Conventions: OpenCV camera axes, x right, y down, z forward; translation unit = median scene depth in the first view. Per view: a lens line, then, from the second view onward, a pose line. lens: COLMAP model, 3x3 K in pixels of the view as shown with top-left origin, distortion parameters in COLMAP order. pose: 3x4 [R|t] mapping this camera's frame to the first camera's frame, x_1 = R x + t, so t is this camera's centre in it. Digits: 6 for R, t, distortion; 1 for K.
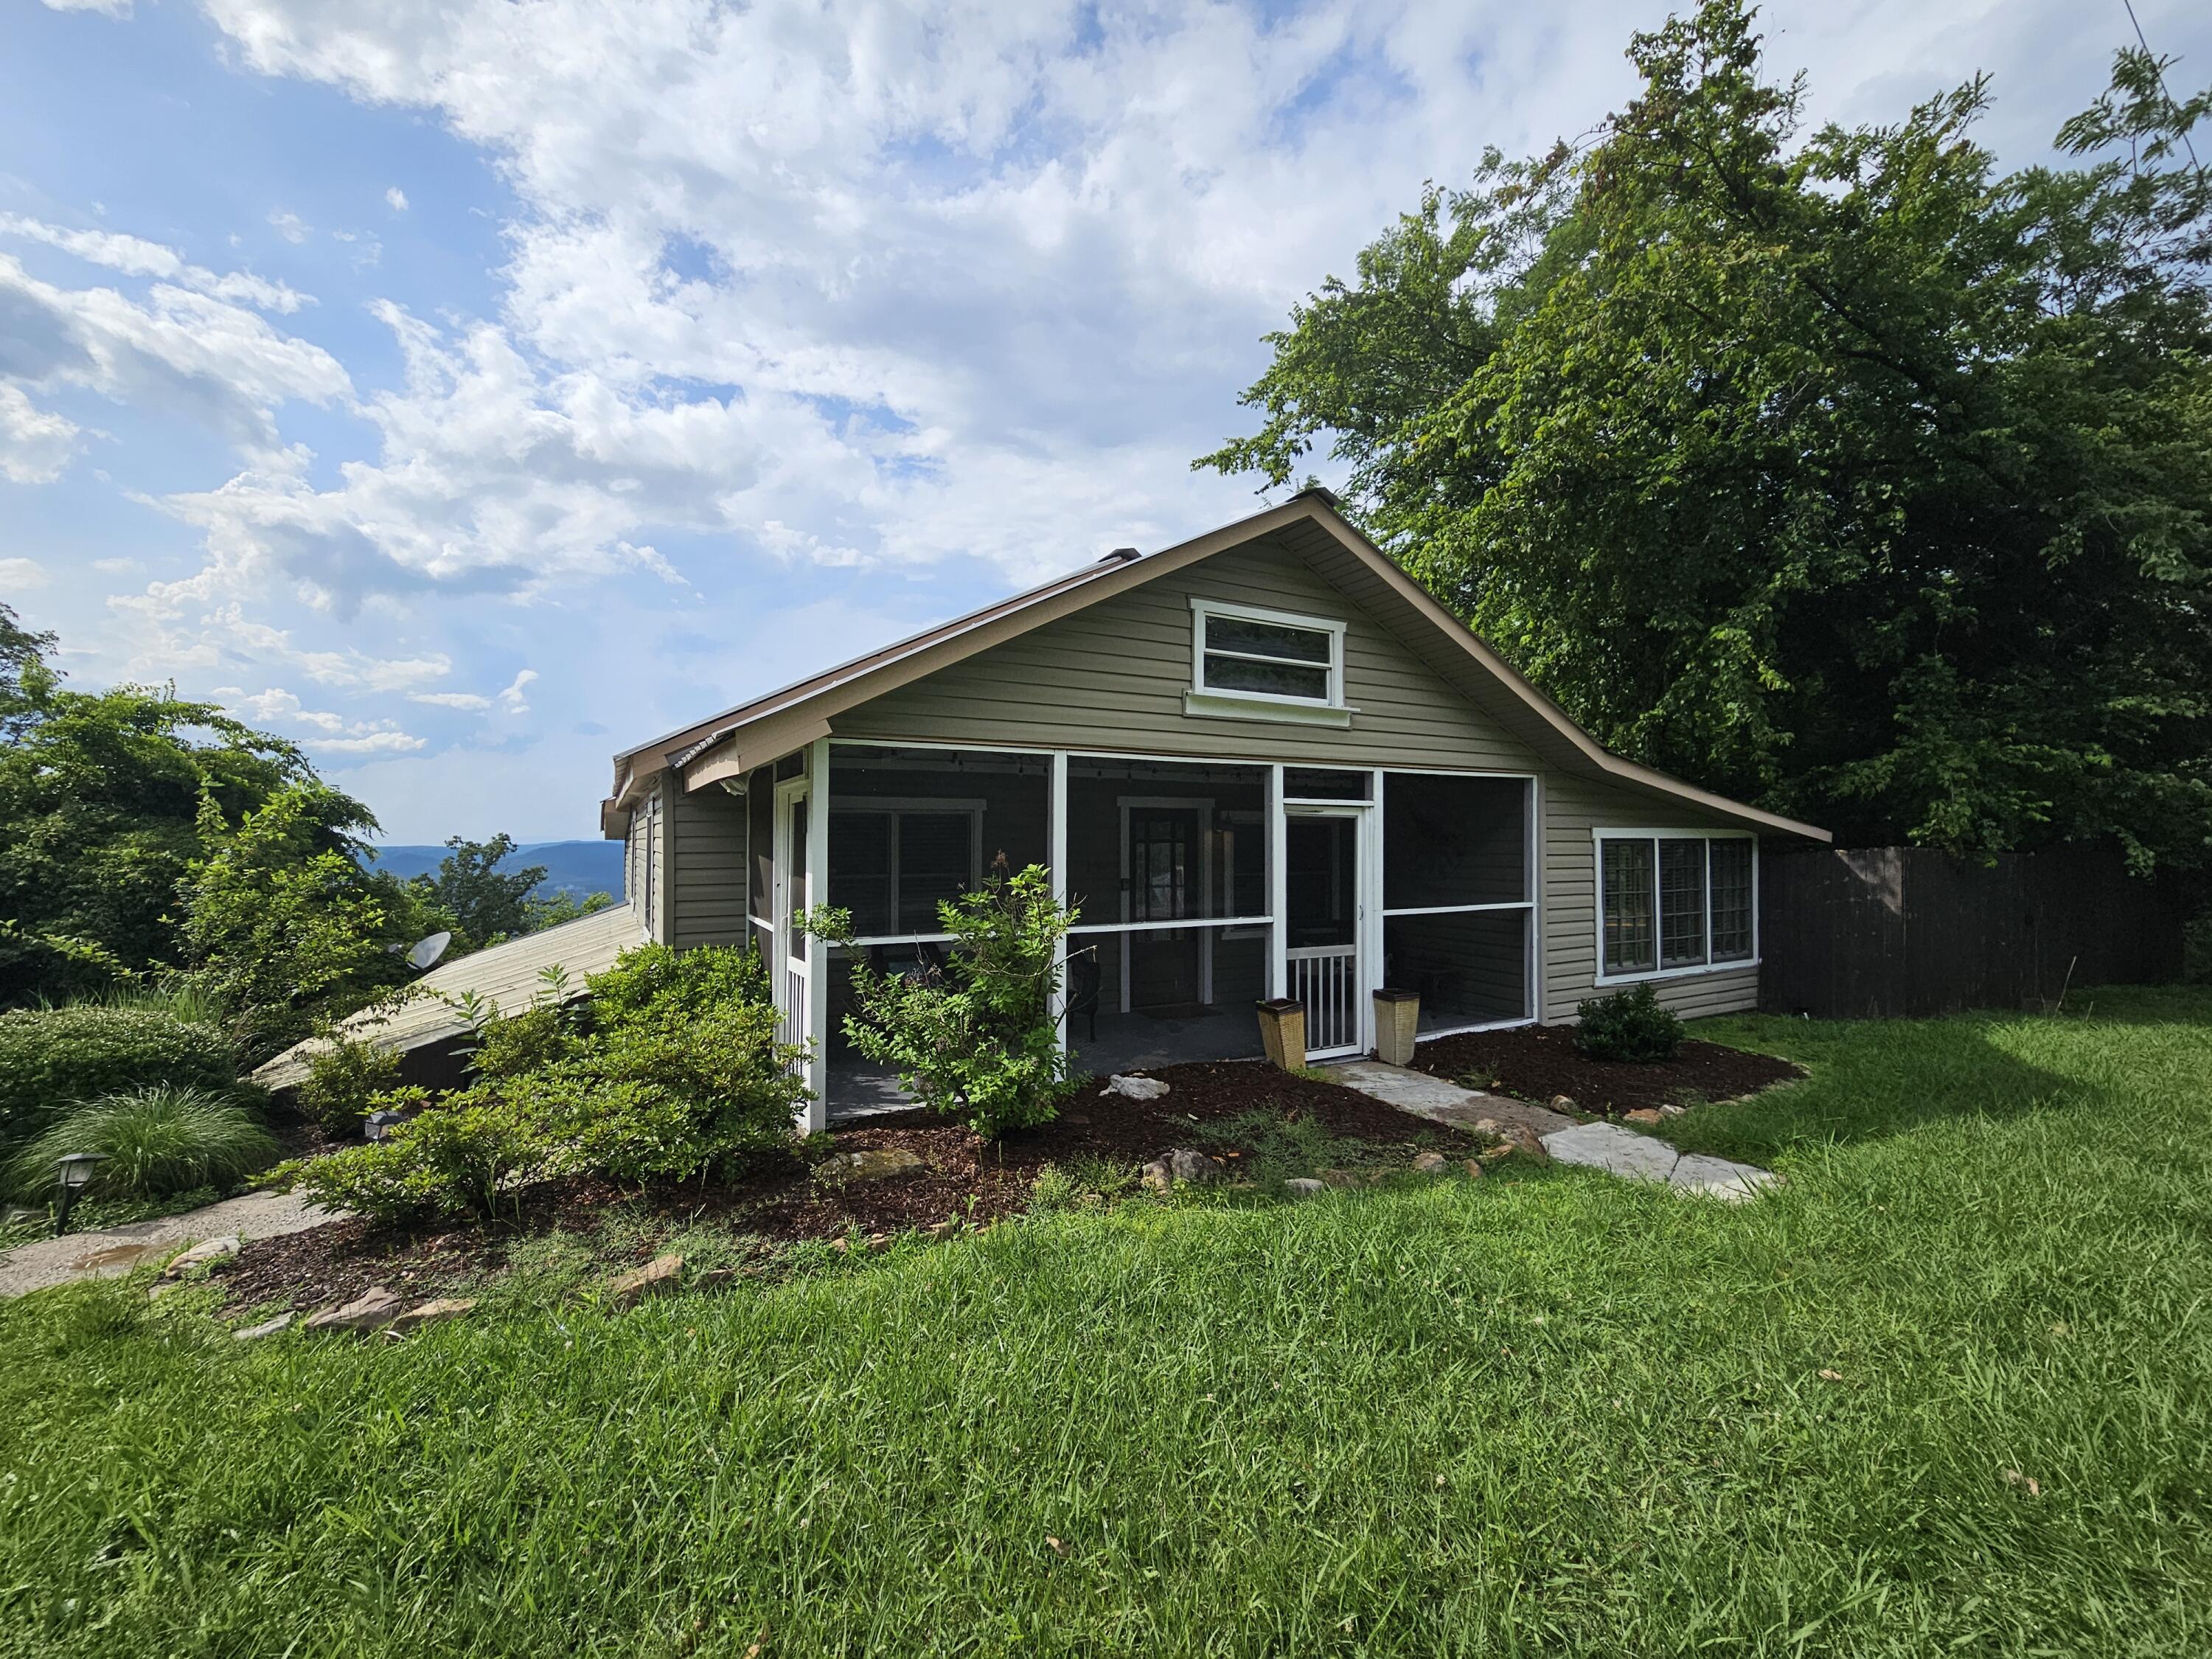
lens RADIAL K [[916.2, 0, 1109.8], [0, 916.2, 824.7], [0, 0, 1]] dist [-0.001100, -0.000093]
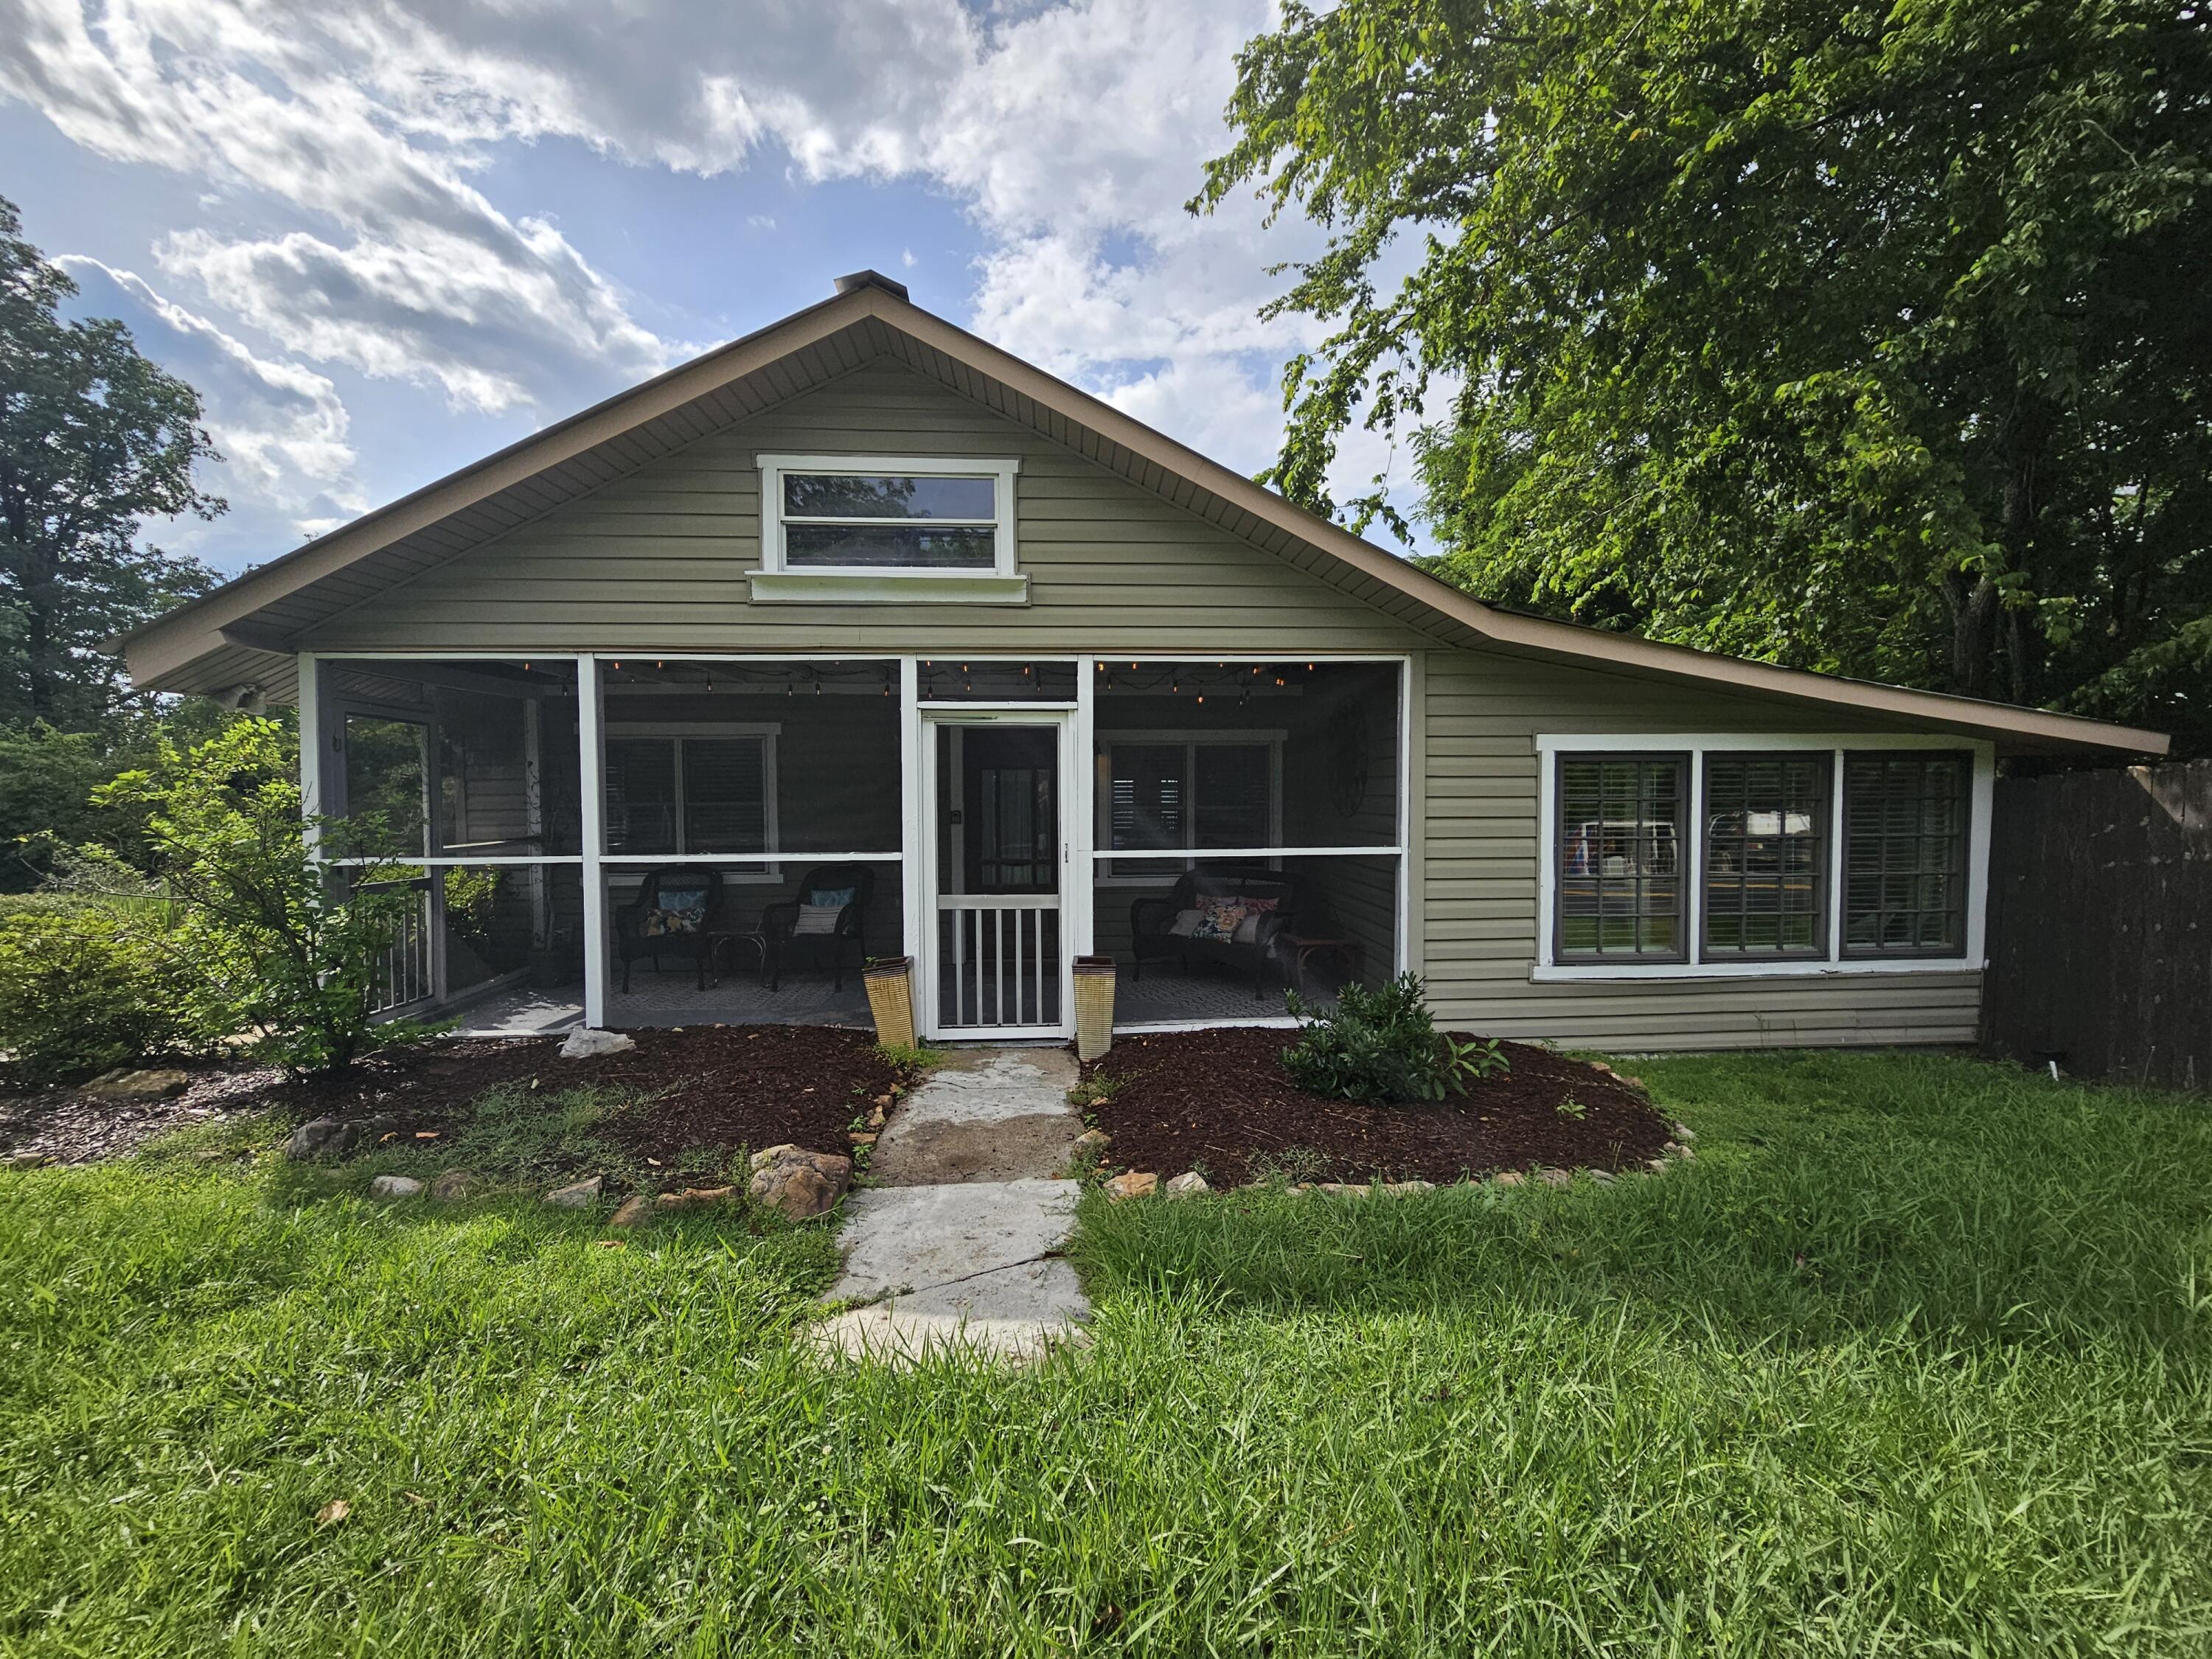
lens RADIAL K [[916.2, 0, 1093.3], [0, 916.2, 821.2], [0, 0, 1]] dist [-0.001100, -0.000093]
pose [[0.902333, 0.010375, -0.430915, 0.634177], [0.012062, 0.998711, 0.049303, 0.034567], [0.430871, -0.049686, 0.901045, 0.345509]]
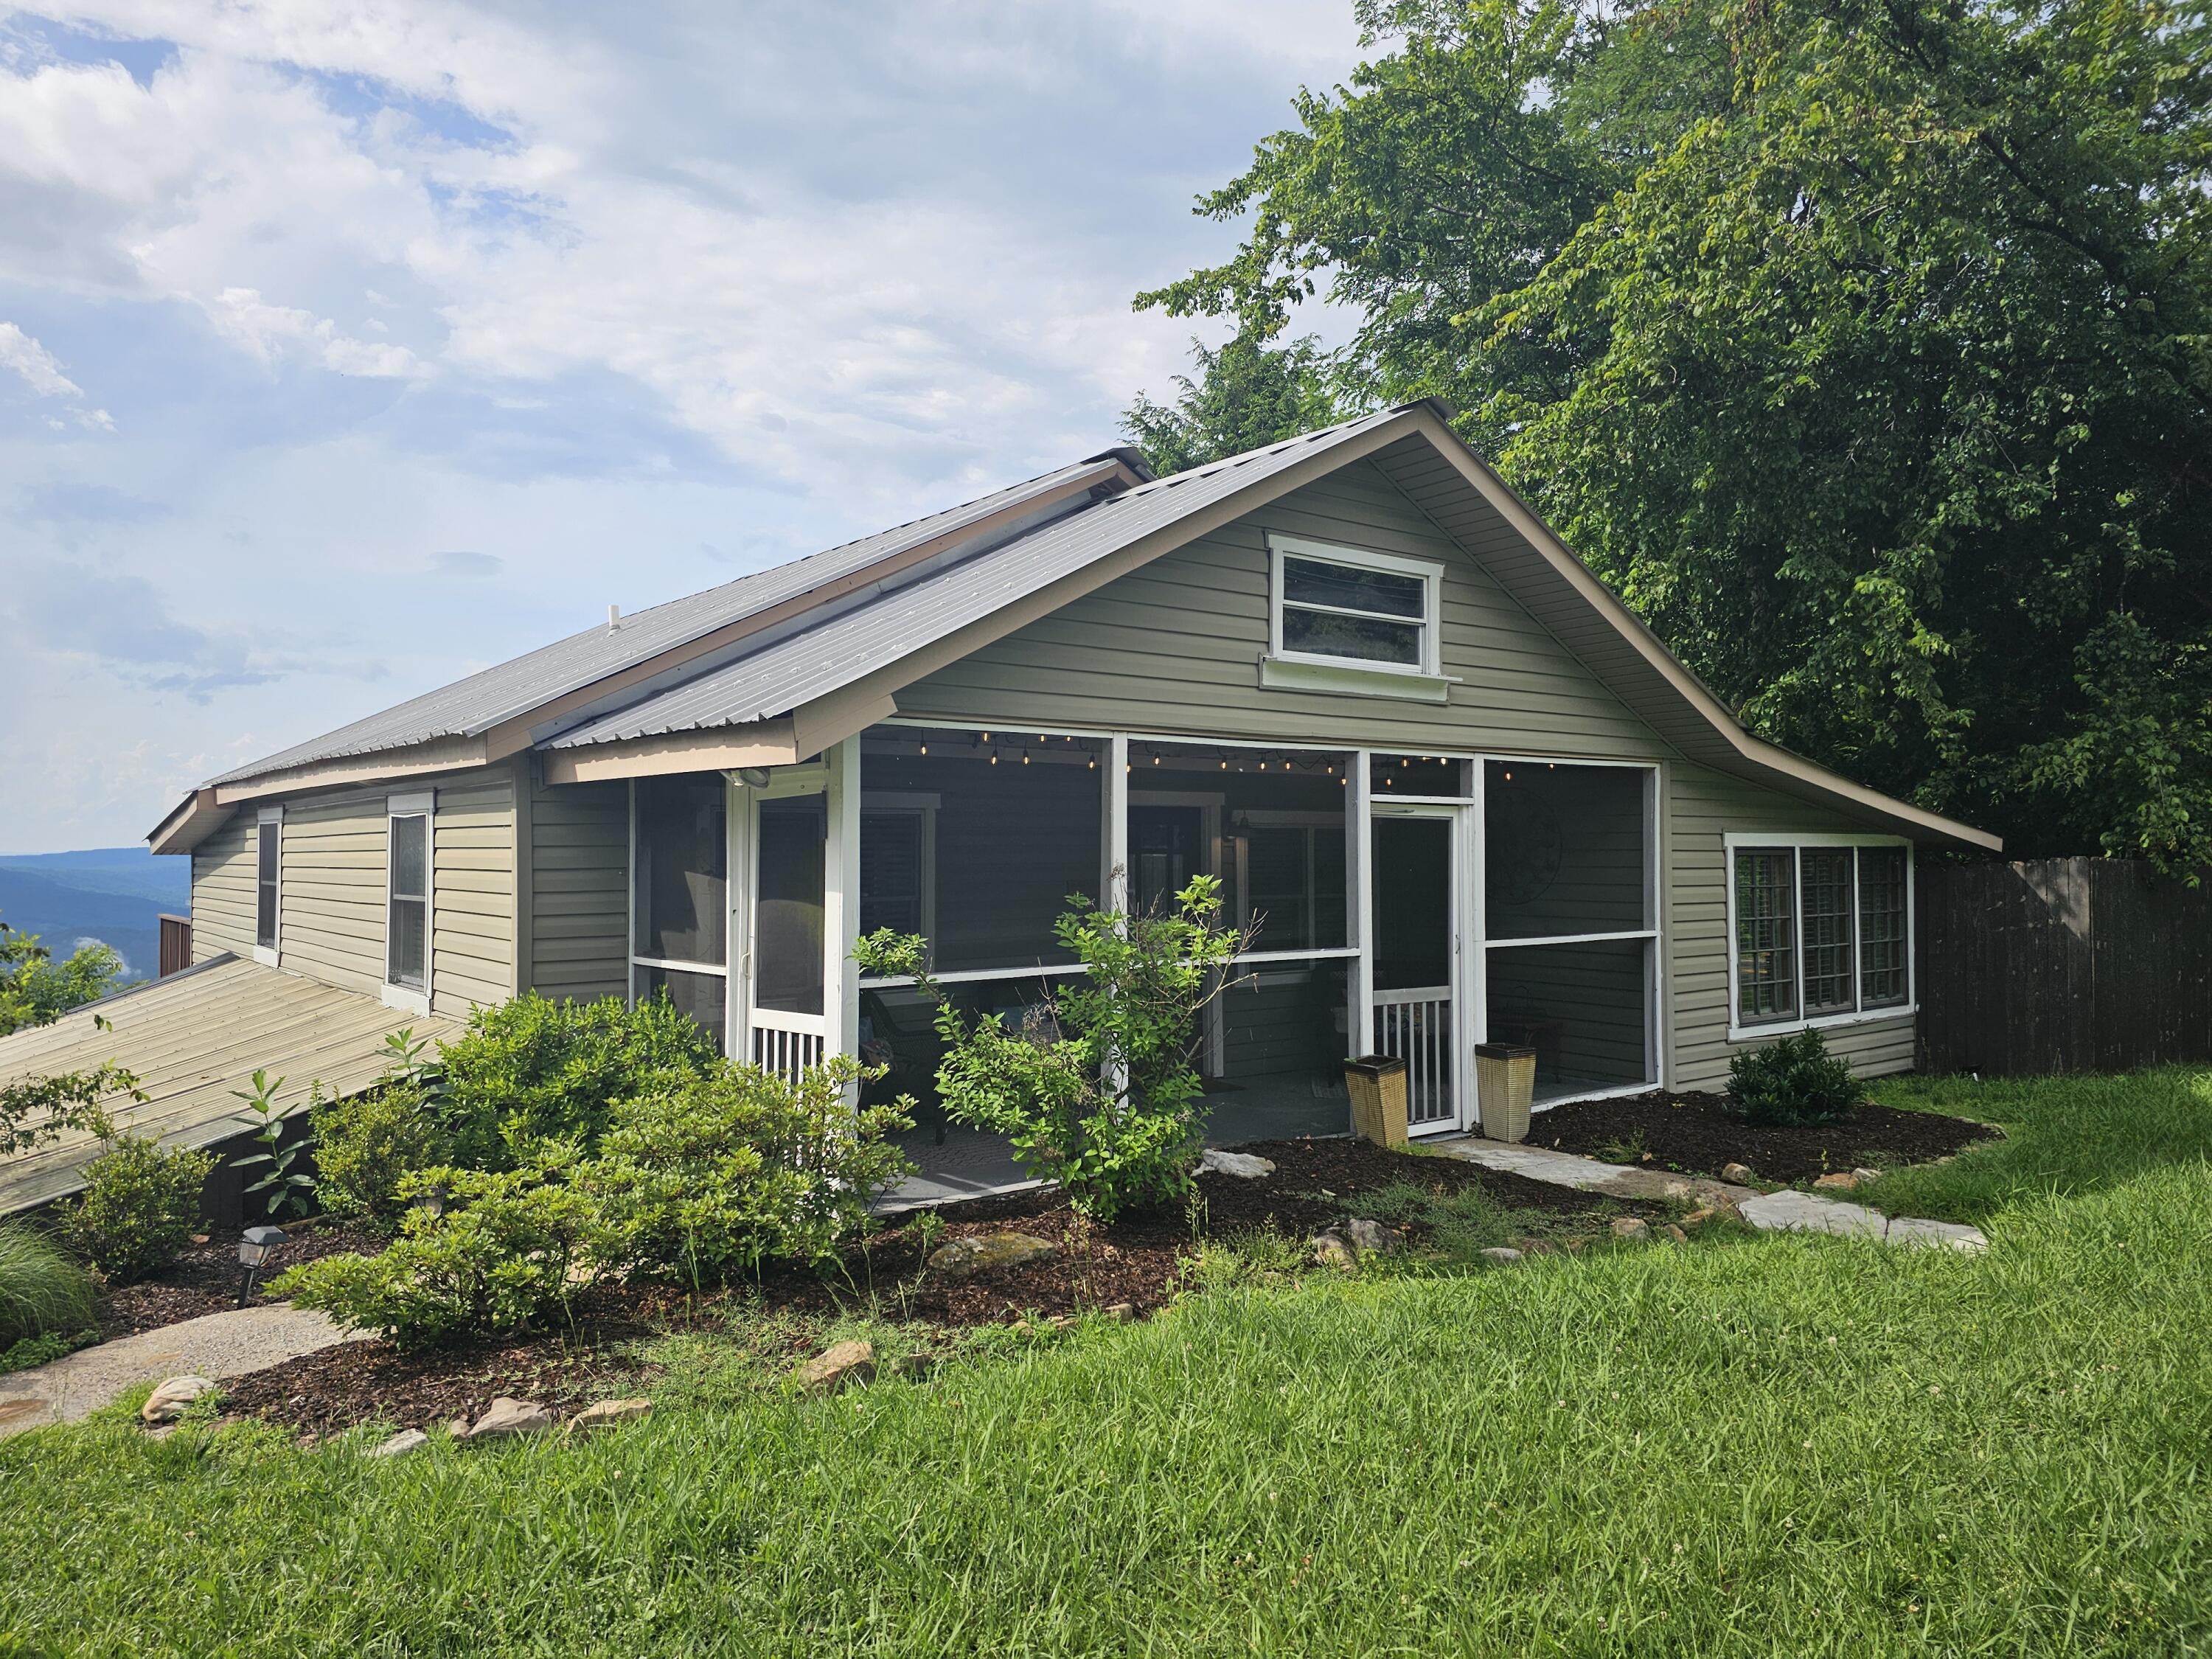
lens RADIAL K [[1485.6, 0, 1095.0], [0, 1485.6, 812.3], [0, 0, 1]] dist [0.064780, -0.057442]
pose [[0.988114, 0.001402, 0.153716, -0.221841], [0.000221, 0.999944, -0.010541, -0.000674], [-0.153722, 0.010450, 0.988059, -0.188459]]
